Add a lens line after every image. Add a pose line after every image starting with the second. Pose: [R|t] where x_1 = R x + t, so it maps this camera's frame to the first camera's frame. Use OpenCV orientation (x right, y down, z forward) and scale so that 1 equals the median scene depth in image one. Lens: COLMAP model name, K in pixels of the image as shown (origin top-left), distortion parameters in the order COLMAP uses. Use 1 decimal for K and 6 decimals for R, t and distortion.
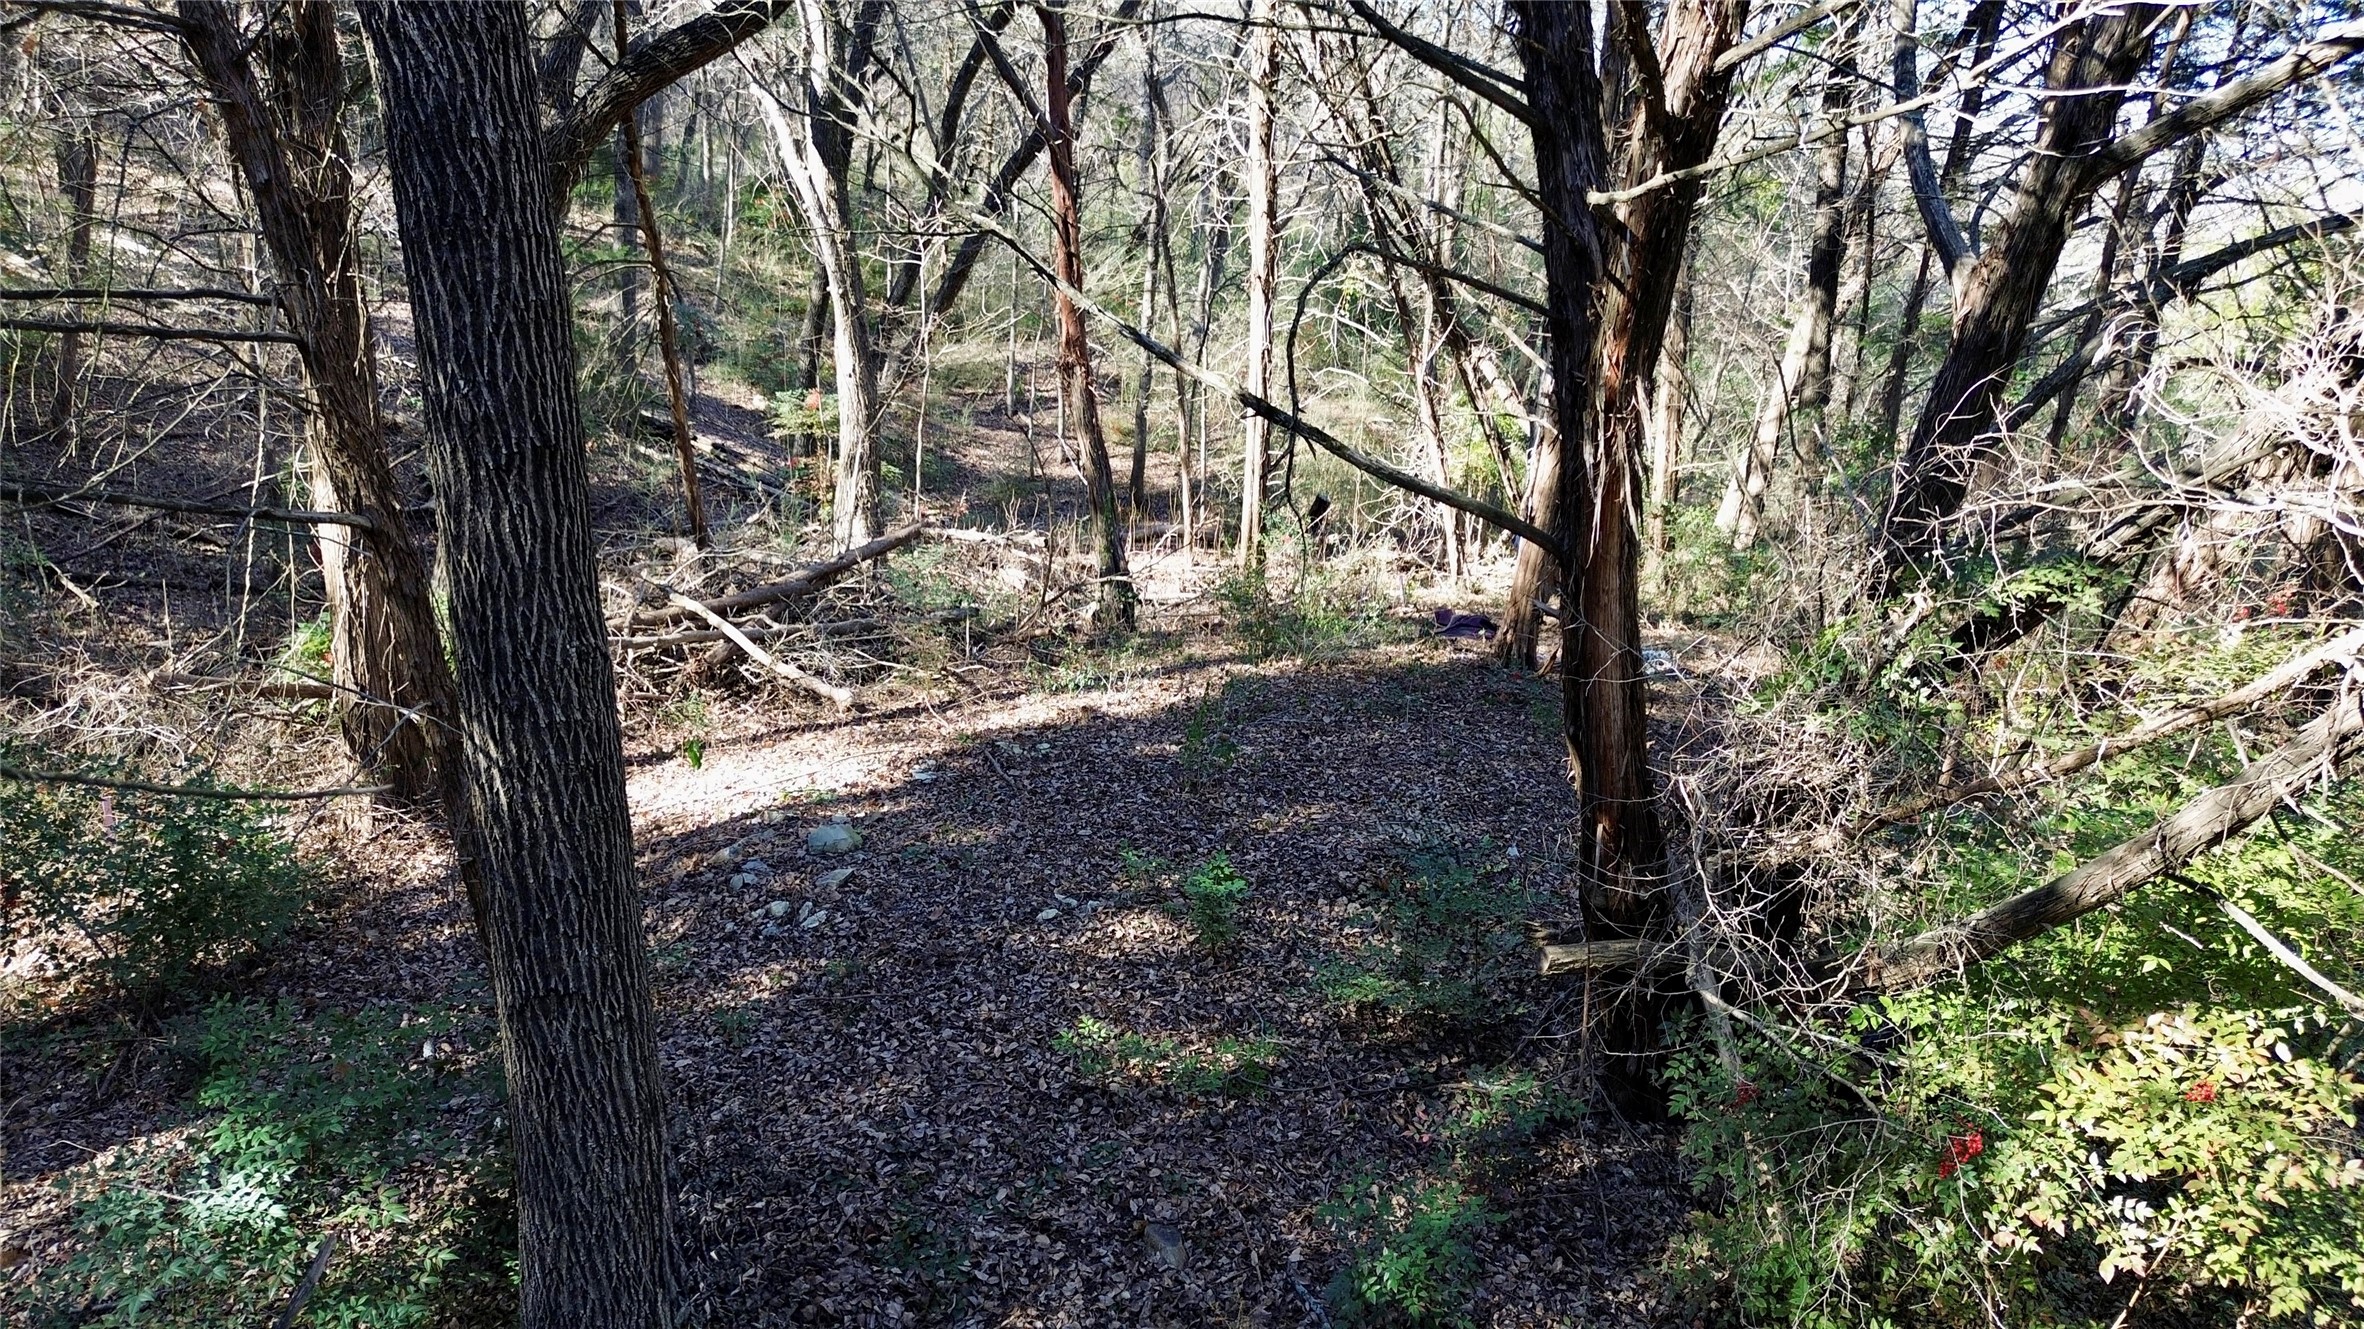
lens RADIAL K [[1644.4, 0, 1182.0], [0, 1644.4, 664.5], [0, 0, 1]] dist [0.149355, -0.332503]
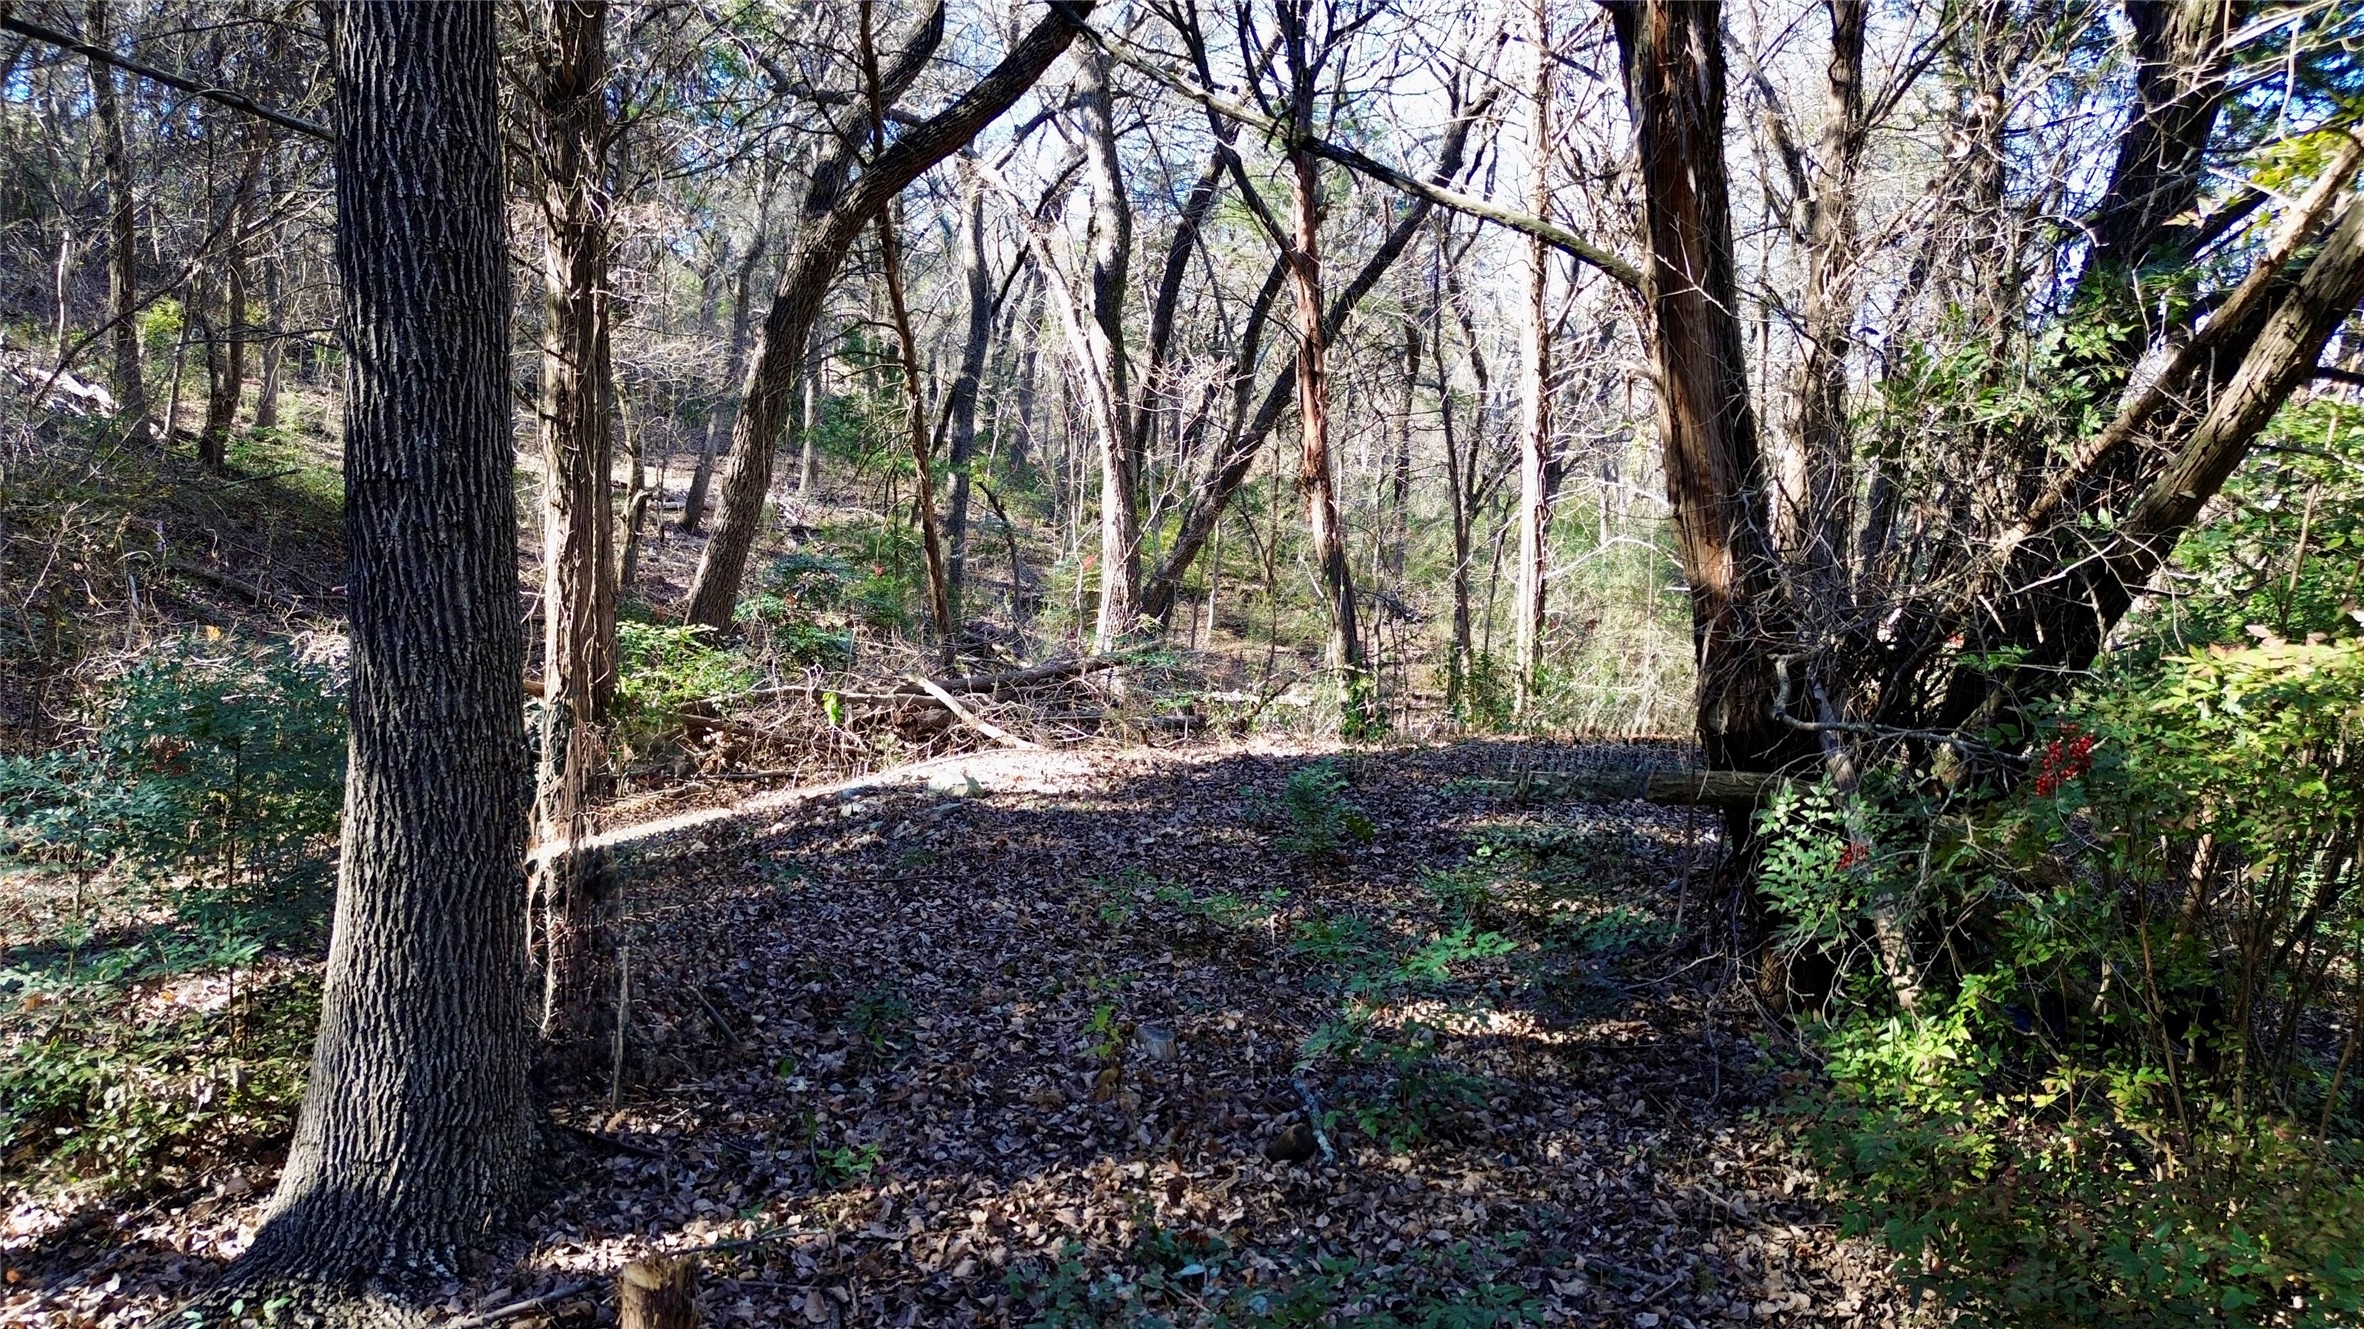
lens RADIAL K [[1654.2, 0, 1182.0], [0, 1654.2, 664.5], [0, 0, 1]] dist [0.071129, -0.075997]
pose [[0.975009, 0.001736, -0.222157, 0.116057], [-0.048168, 0.977835, -0.203760, 0.198736], [0.216880, 0.209369, 0.953482, 0.090055]]
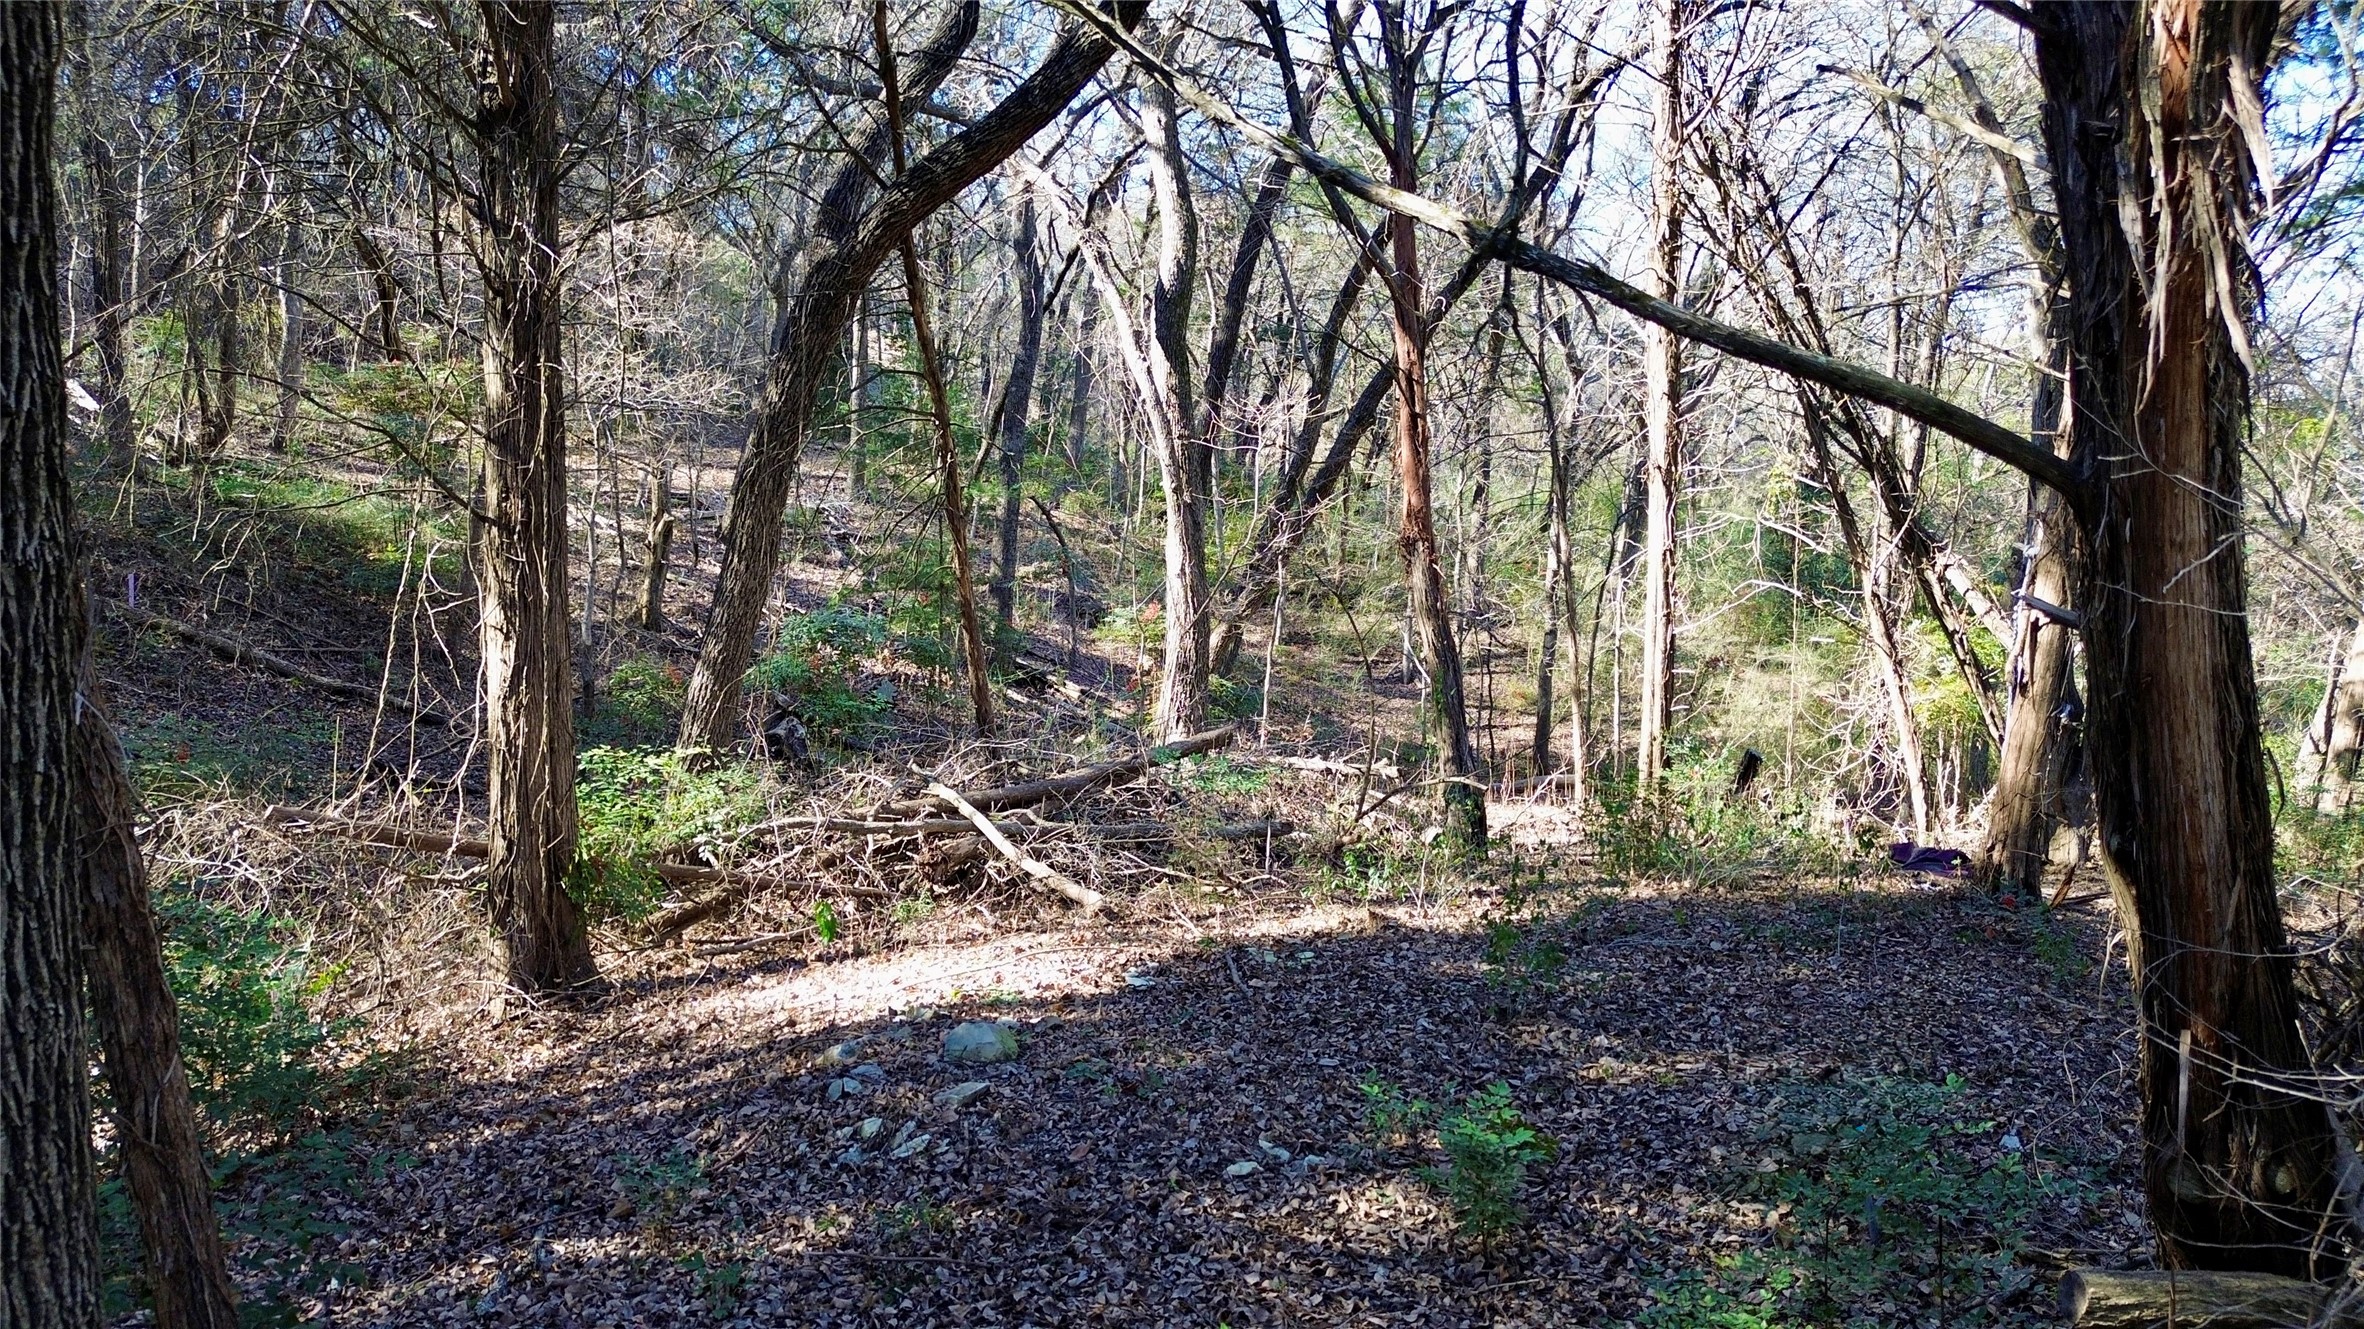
lens RADIAL K [[1654.2, 0, 1182.0], [0, 1654.2, 664.5], [0, 0, 1]] dist [0.071129, -0.075997]
pose [[0.966321, 0.001900, -0.257331, 0.055826], [-0.050309, 0.982072, -0.181667, 0.062171], [0.252373, 0.188494, 0.949093, 0.265900]]
